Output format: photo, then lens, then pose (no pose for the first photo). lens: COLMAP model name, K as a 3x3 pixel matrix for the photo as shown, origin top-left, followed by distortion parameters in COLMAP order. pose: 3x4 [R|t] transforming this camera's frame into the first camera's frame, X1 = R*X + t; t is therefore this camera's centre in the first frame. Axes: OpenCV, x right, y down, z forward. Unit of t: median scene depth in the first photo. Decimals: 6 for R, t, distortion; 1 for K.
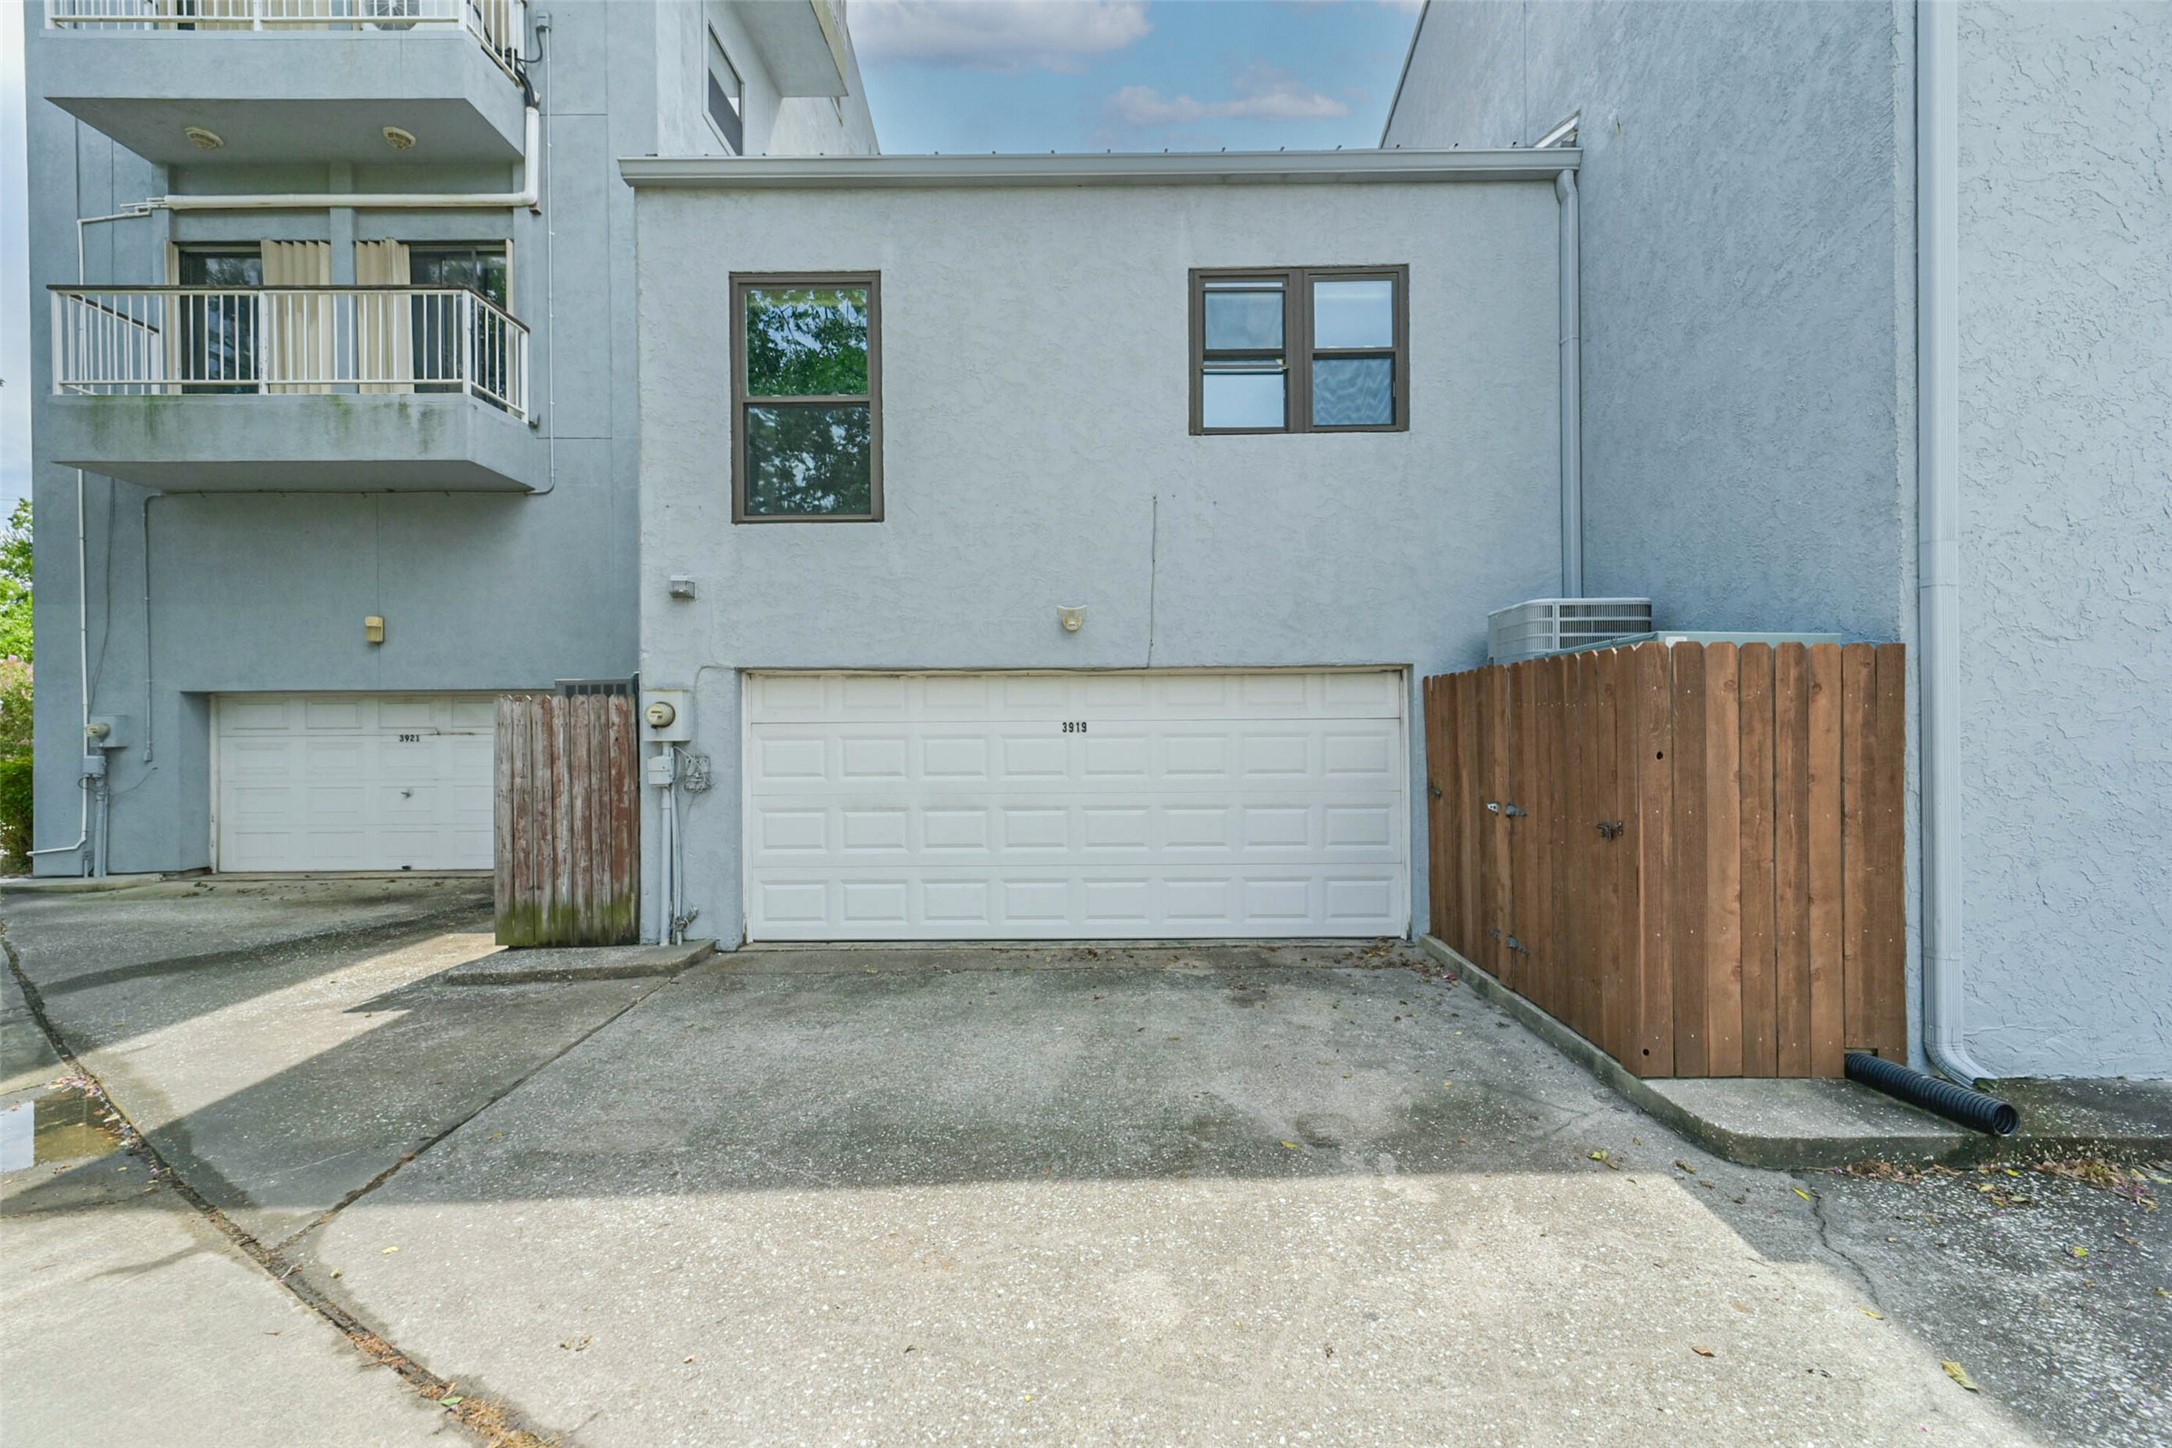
lens RADIAL K [[846.3, 0, 1096.6], [0, 846.3, 729.1], [0, 0, 1]] dist [0.005079, 0.000417]
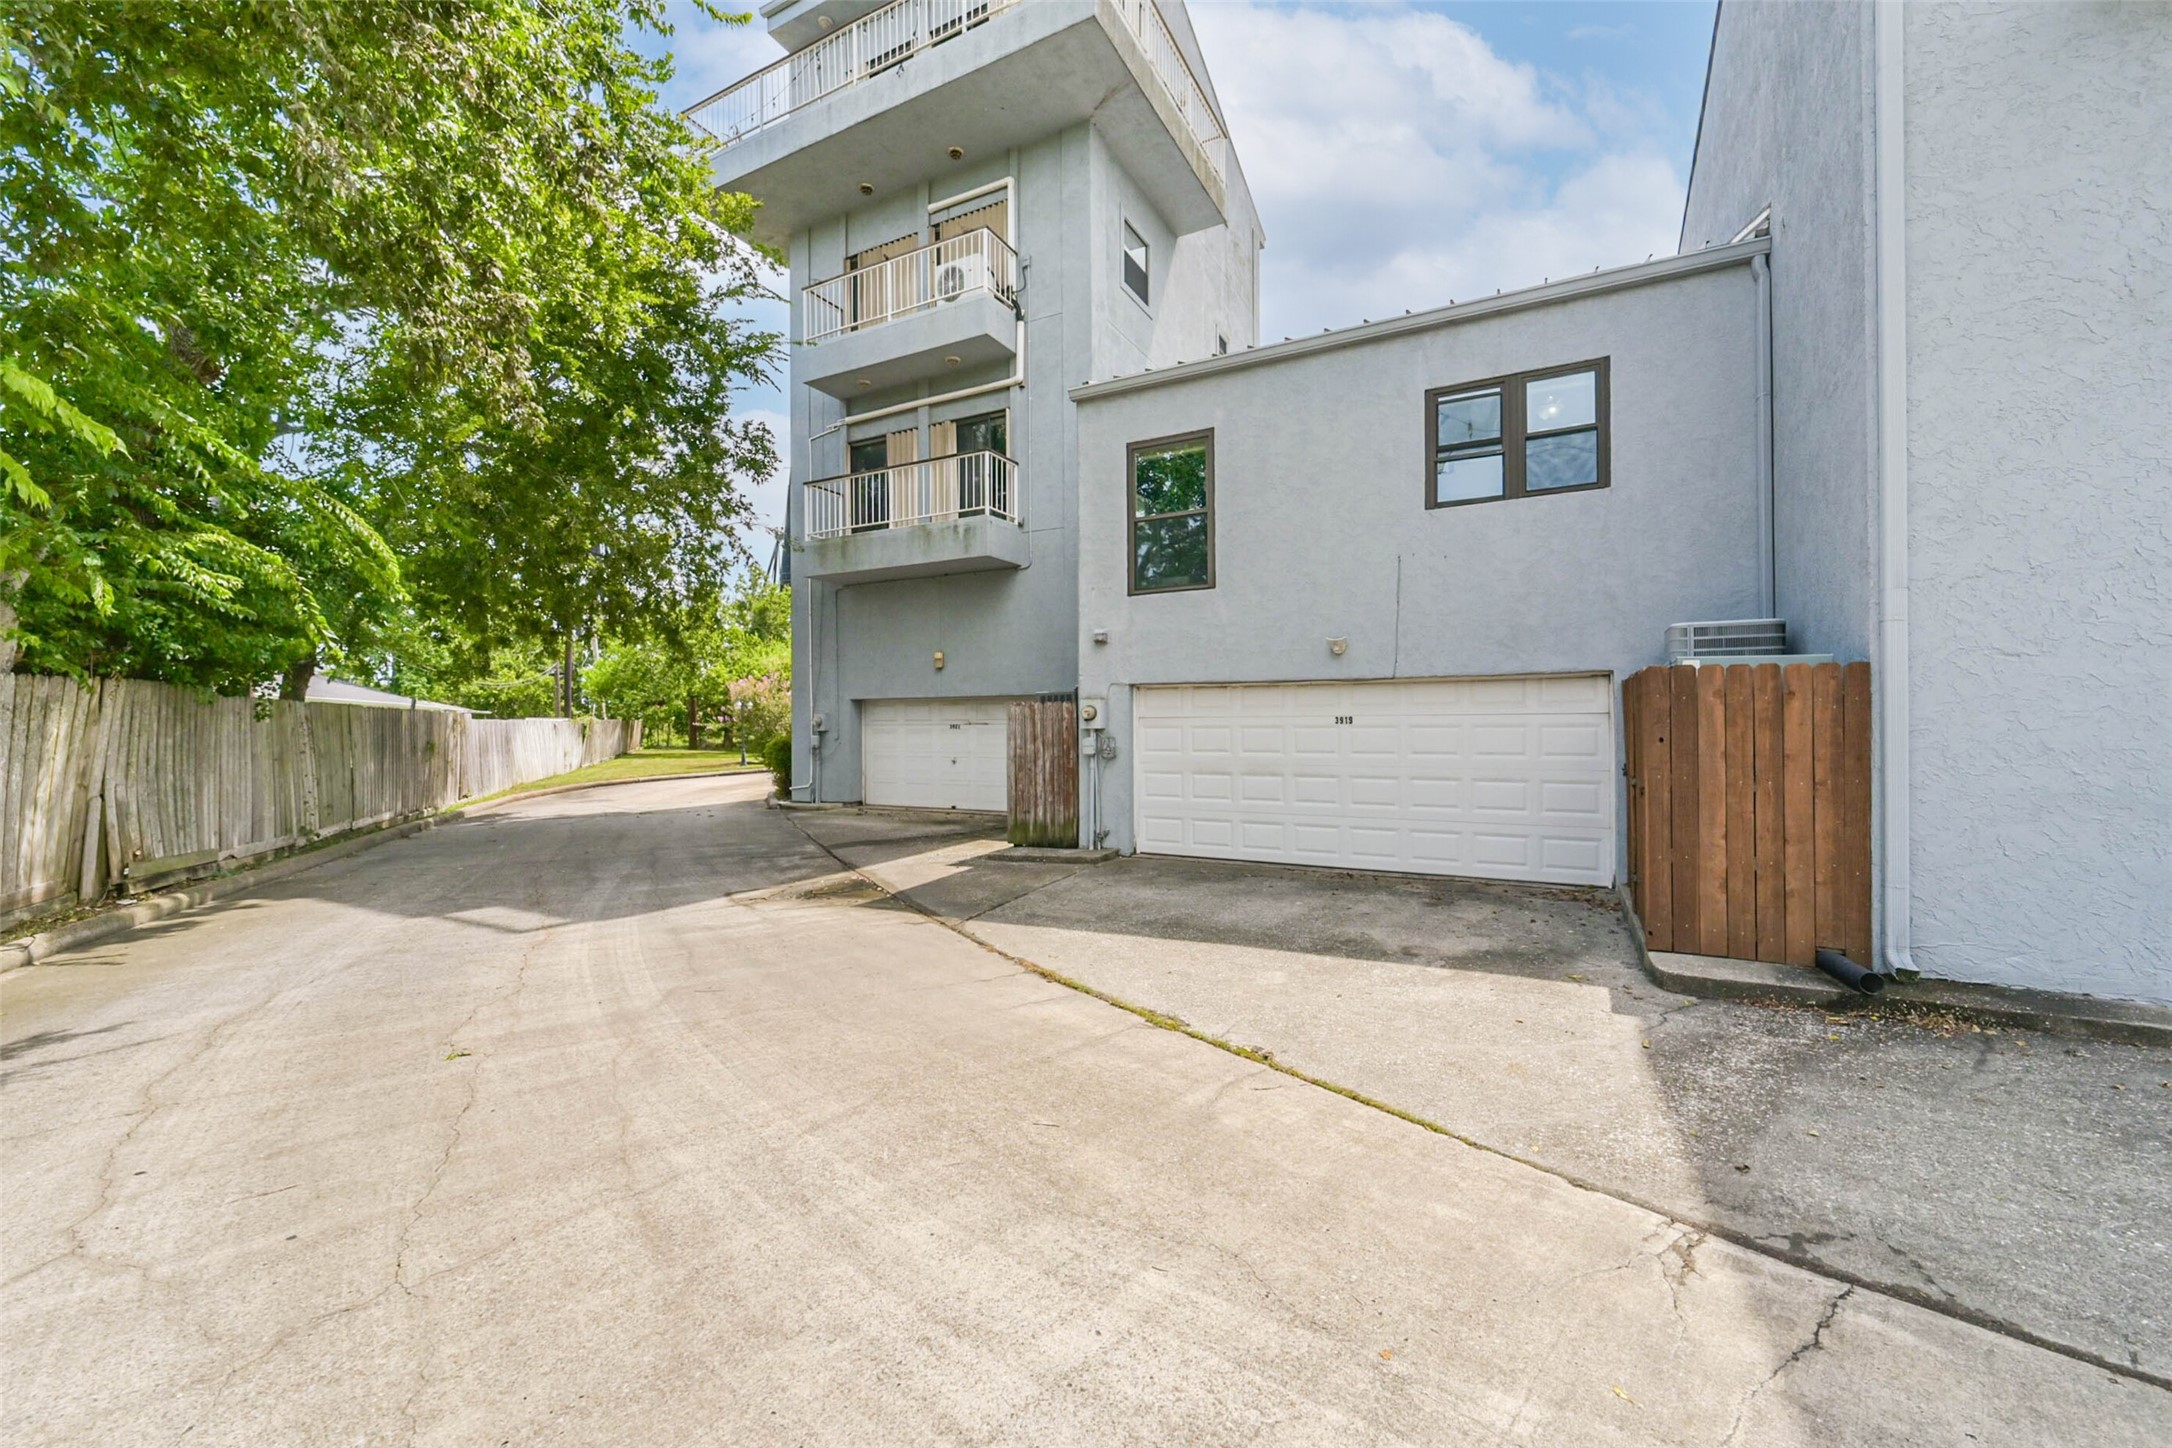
lens RADIAL K [[856.6, 0, 1084.0], [0, 856.6, 721.2], [0, 0, 1]] dist [0.000101, 0.000015]
pose [[0.879769, 0.000676, -0.475401, 0.286152], [0.000086, 0.999999, 0.001582, -0.003274], [0.475402, -0.001433, 0.879768, -0.504081]]
